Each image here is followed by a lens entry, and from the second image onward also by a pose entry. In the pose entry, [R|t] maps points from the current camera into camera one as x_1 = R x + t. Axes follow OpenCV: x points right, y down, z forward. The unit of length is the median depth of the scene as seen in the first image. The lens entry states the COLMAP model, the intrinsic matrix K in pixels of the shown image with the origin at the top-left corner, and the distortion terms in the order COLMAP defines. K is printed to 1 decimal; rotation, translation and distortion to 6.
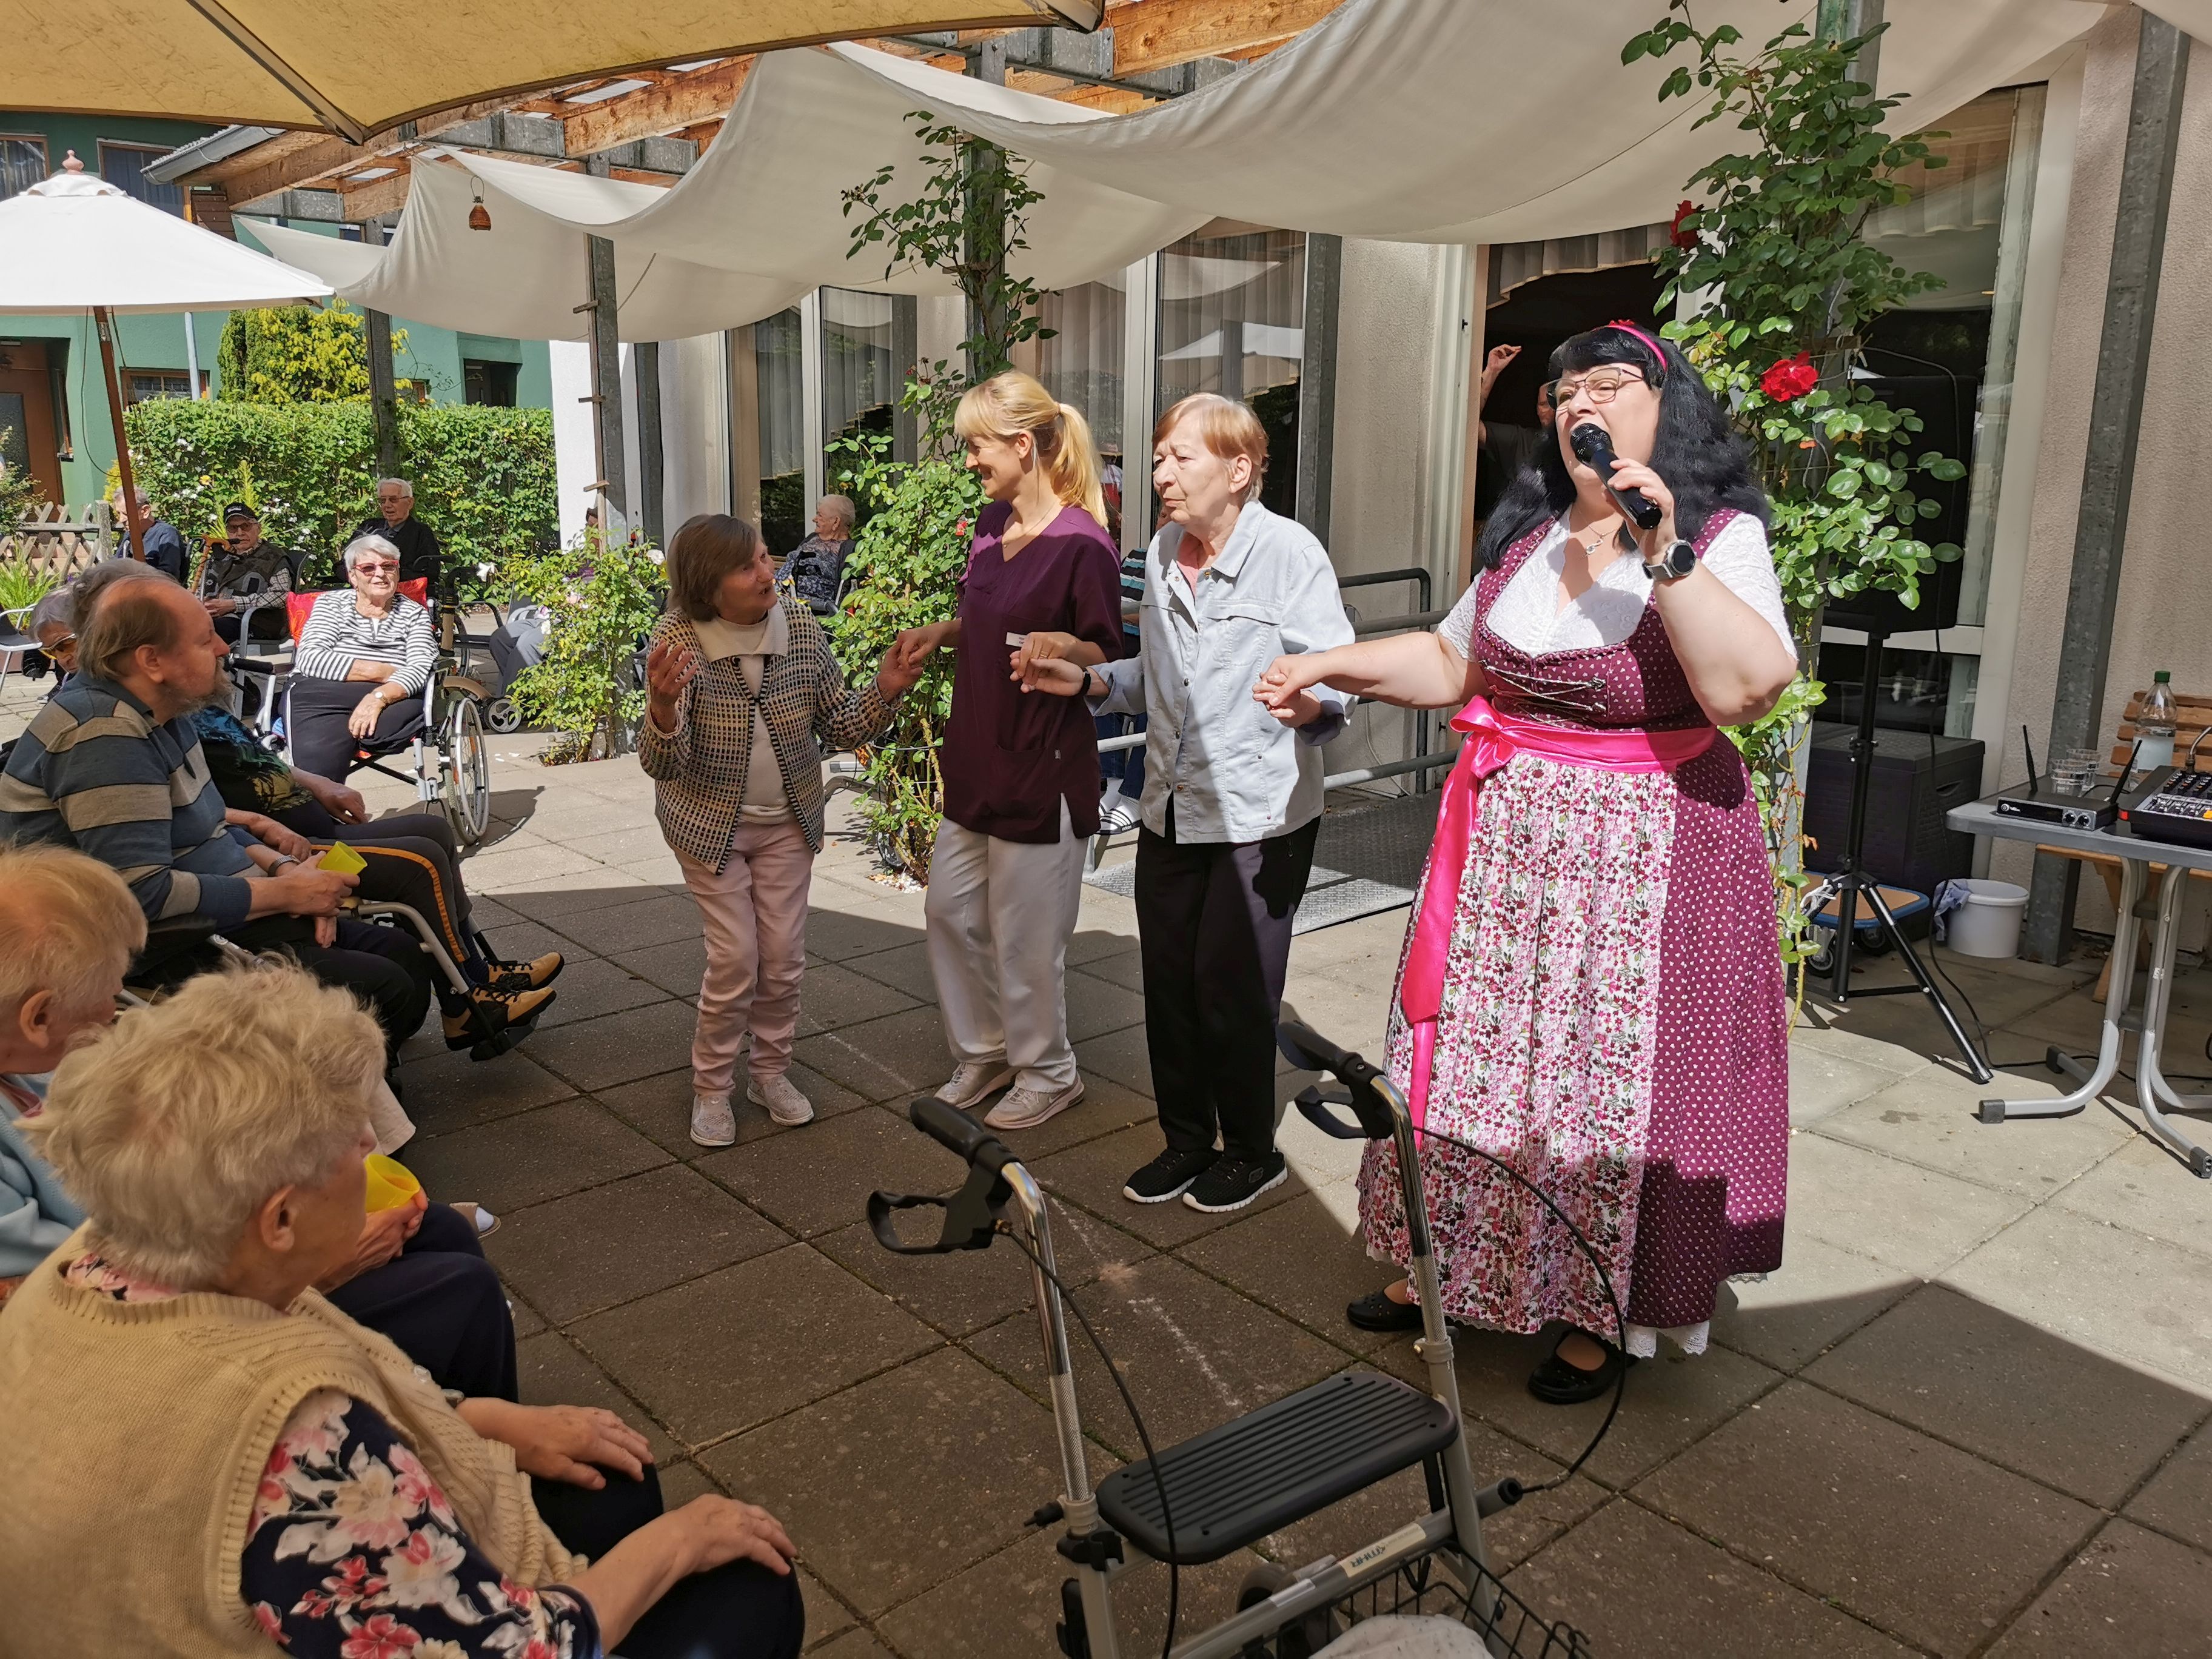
lens RADIAL K [[1712.3, 0, 1103.1], [0, 1712.3, 829.5], [0, 0, 1]] dist [0.054293, -0.082820]
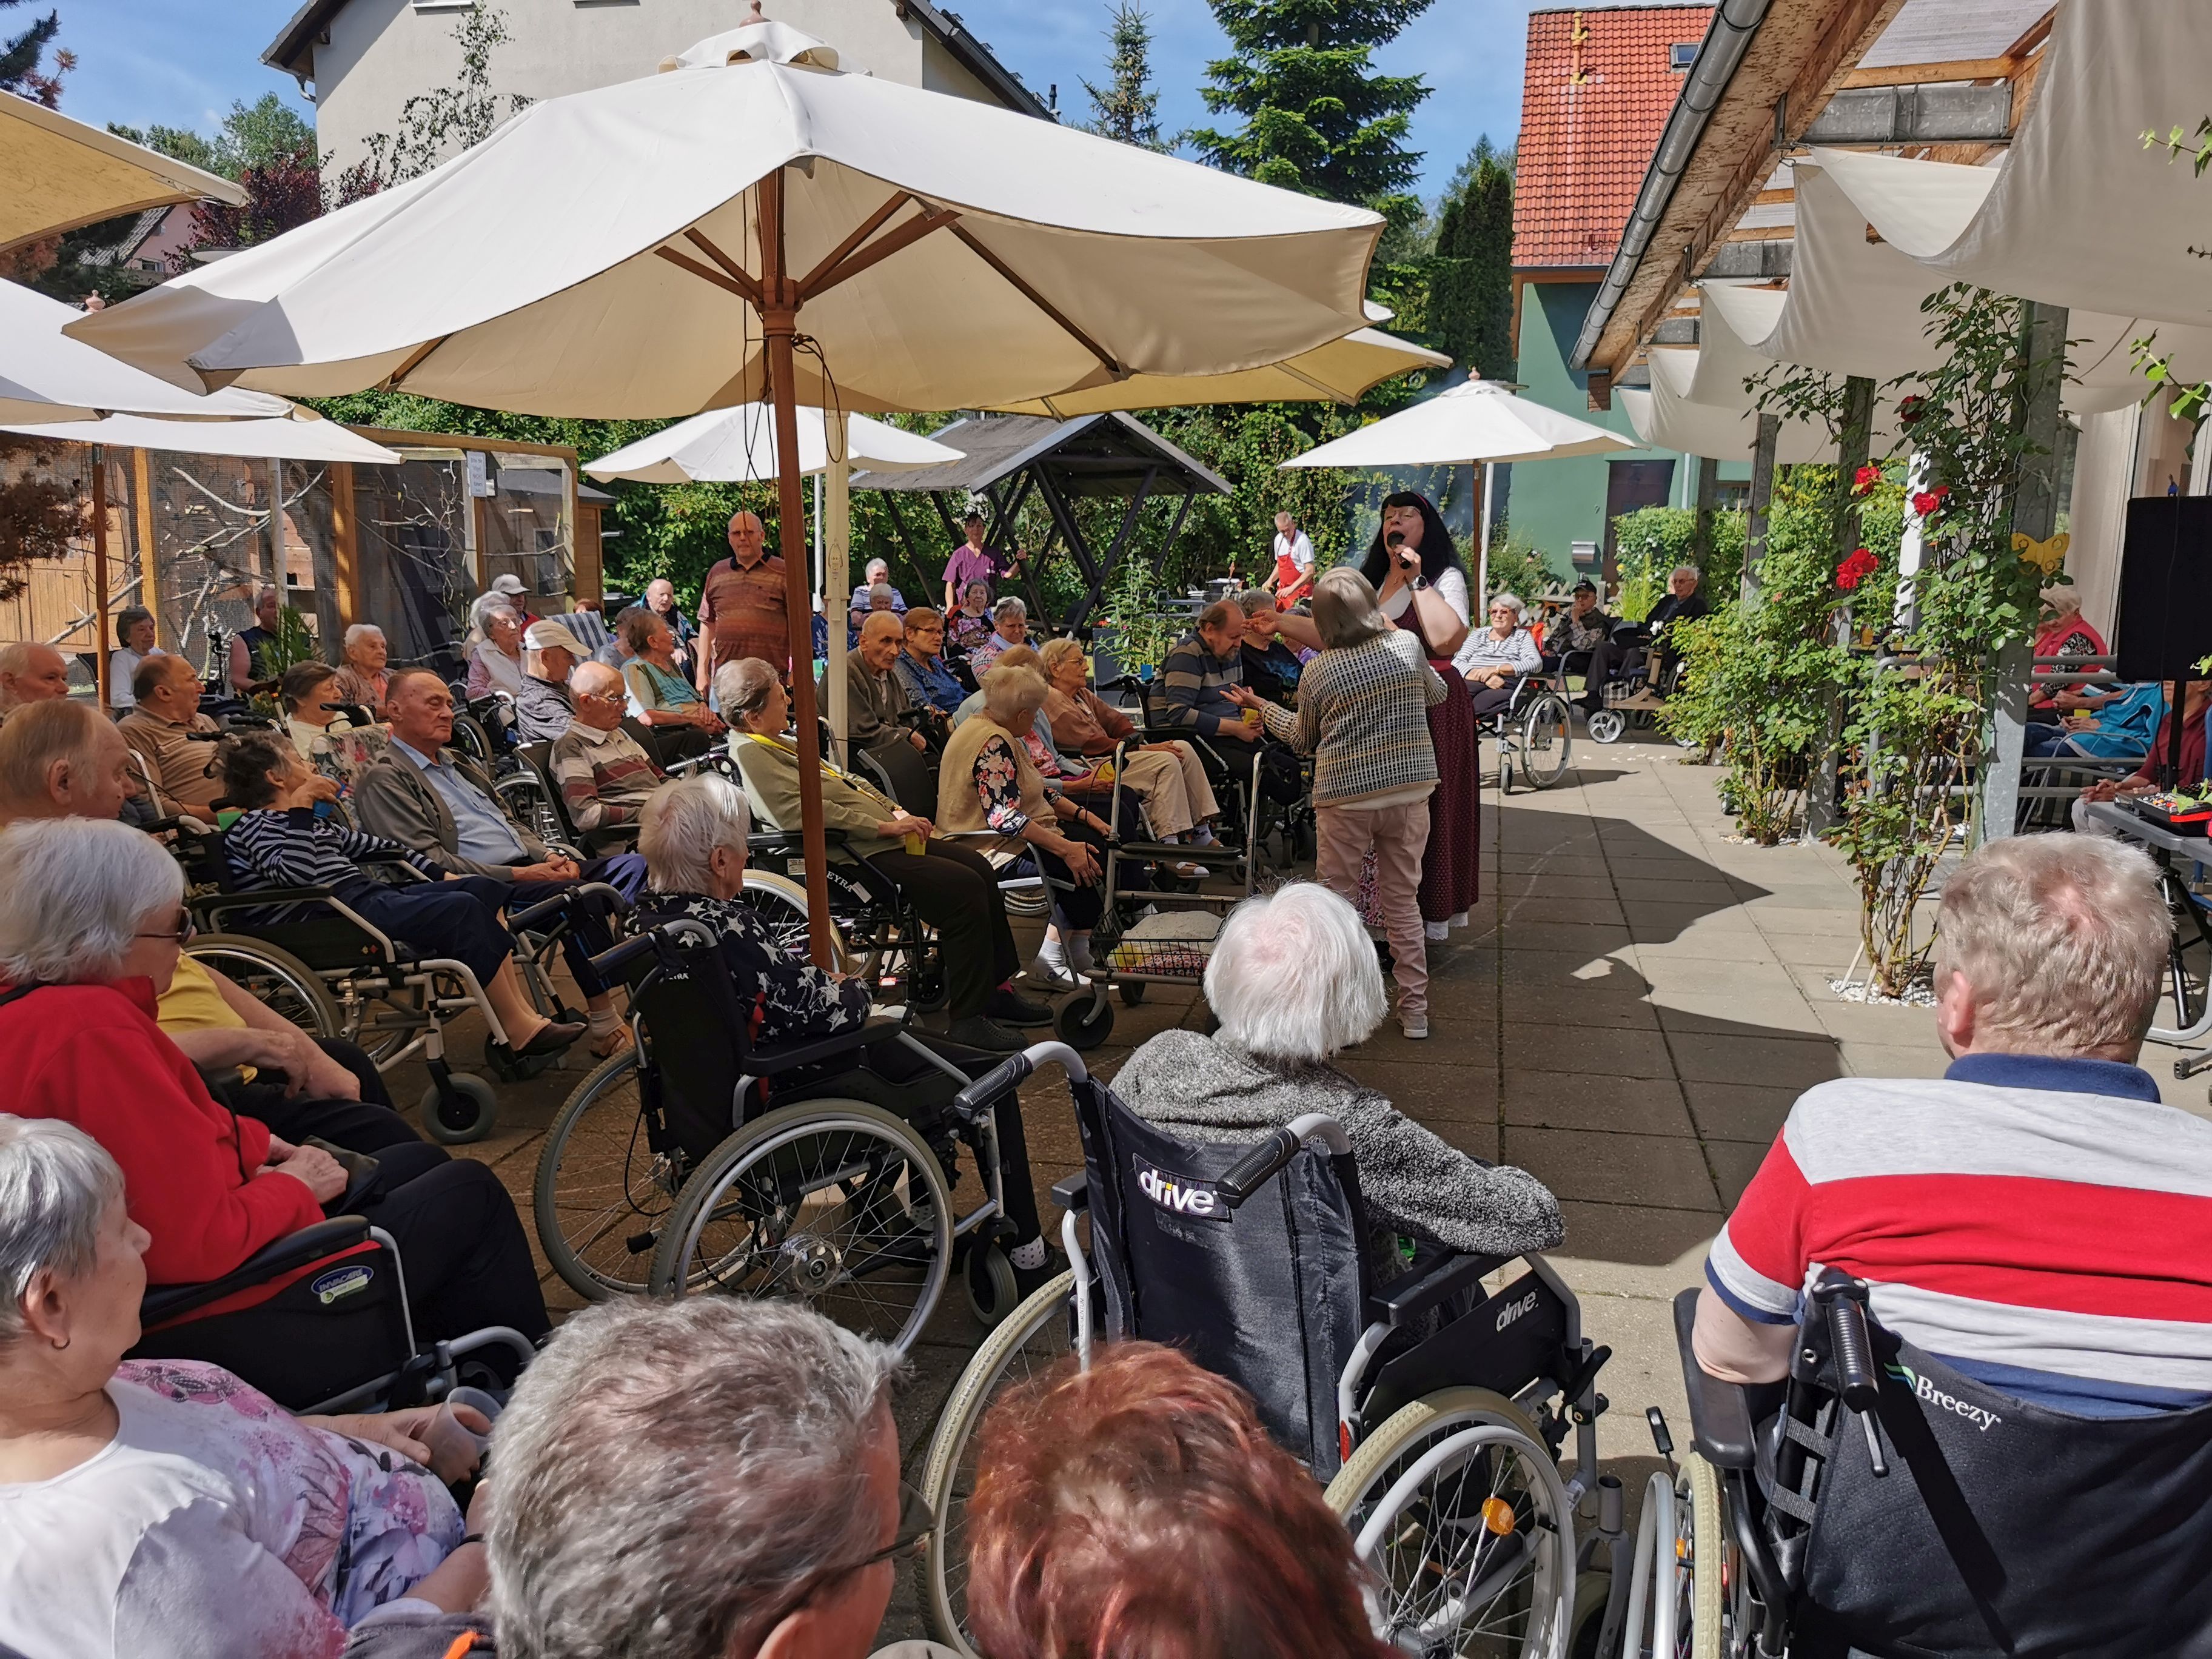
lens RADIAL K [[1679.0, 0, 1098.9], [0, 1679.0, 829.3], [0, 0, 1]] dist [0.069137, -0.121607]
pose [[0.596267, 0.136950, -0.791019, 0.743870], [-0.177034, 0.983515, 0.036830, 0.071772], [0.783023, 0.118077, 0.610683, -0.326010]]
